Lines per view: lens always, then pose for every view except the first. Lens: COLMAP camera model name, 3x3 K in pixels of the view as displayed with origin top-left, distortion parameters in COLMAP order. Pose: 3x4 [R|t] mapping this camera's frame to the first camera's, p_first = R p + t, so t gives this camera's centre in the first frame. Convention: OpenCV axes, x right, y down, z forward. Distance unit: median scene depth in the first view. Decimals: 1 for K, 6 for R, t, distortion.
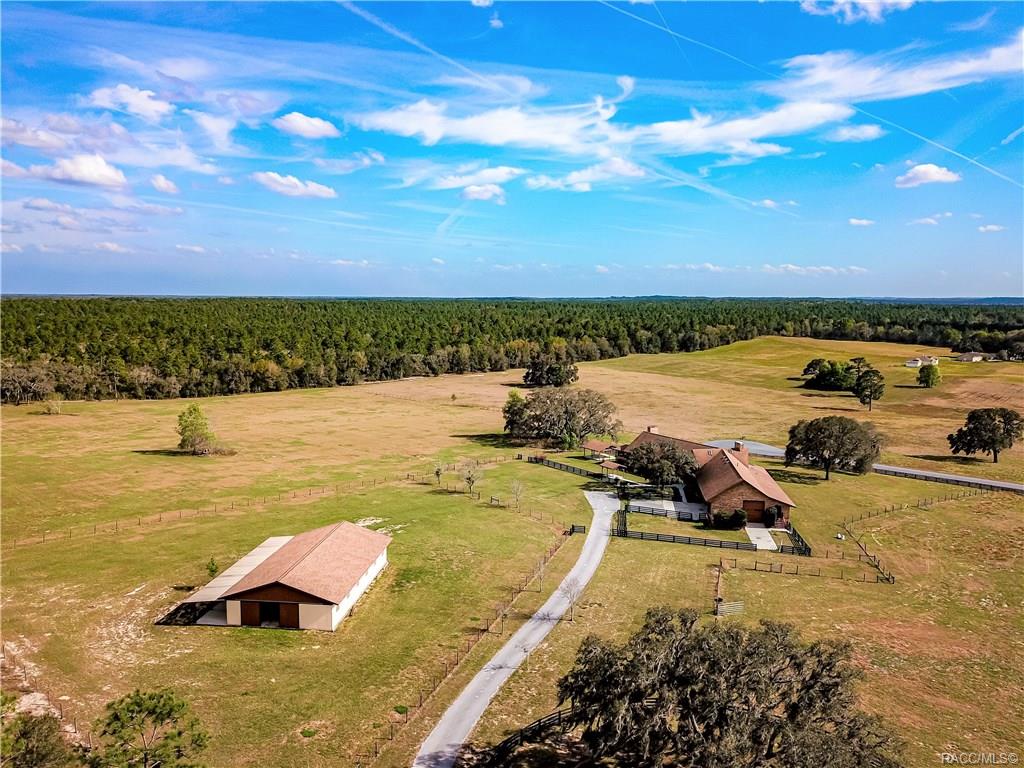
lens RADIAL K [[781.5, 0, 509.4], [0, 781.5, 385.4], [0, 0, 1]] dist [-0.025356, 0.011111]
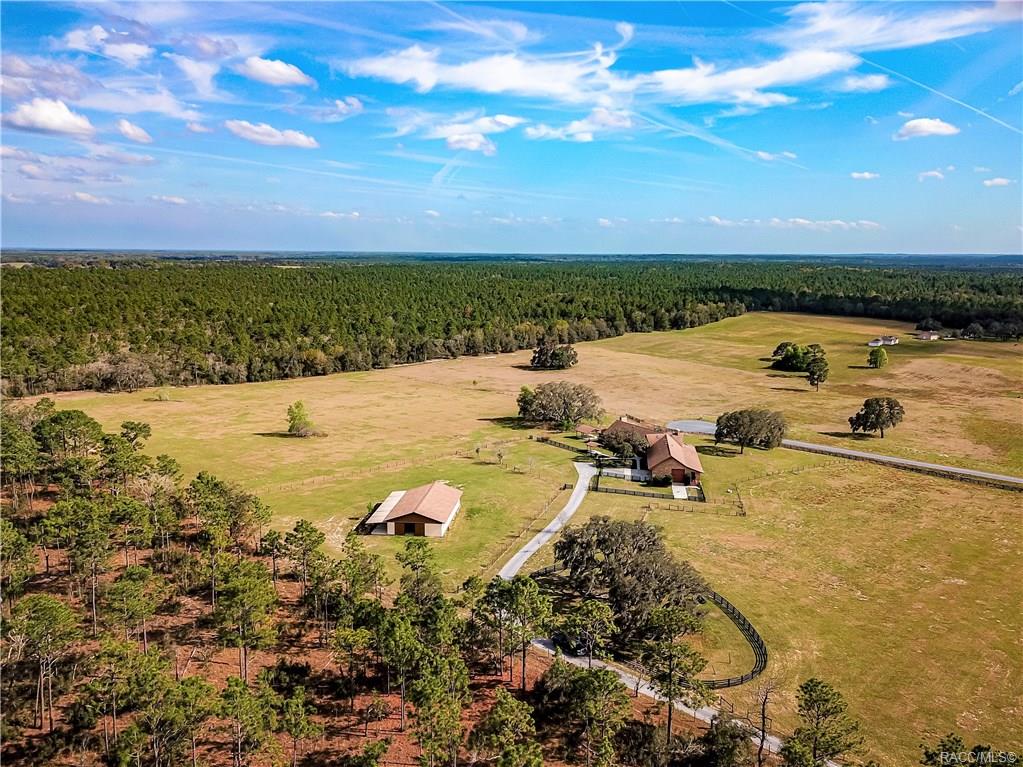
lens RADIAL K [[780.8, 0, 512.8], [0, 780.8, 384.3], [0, 0, 1]] dist [-0.025356, 0.011111]
pose [[0.999990, -0.004169, -0.001472, -0.015536], [0.004232, 0.998937, 0.045900, -0.063099], [0.001280, -0.045906, 0.998945, -0.371945]]
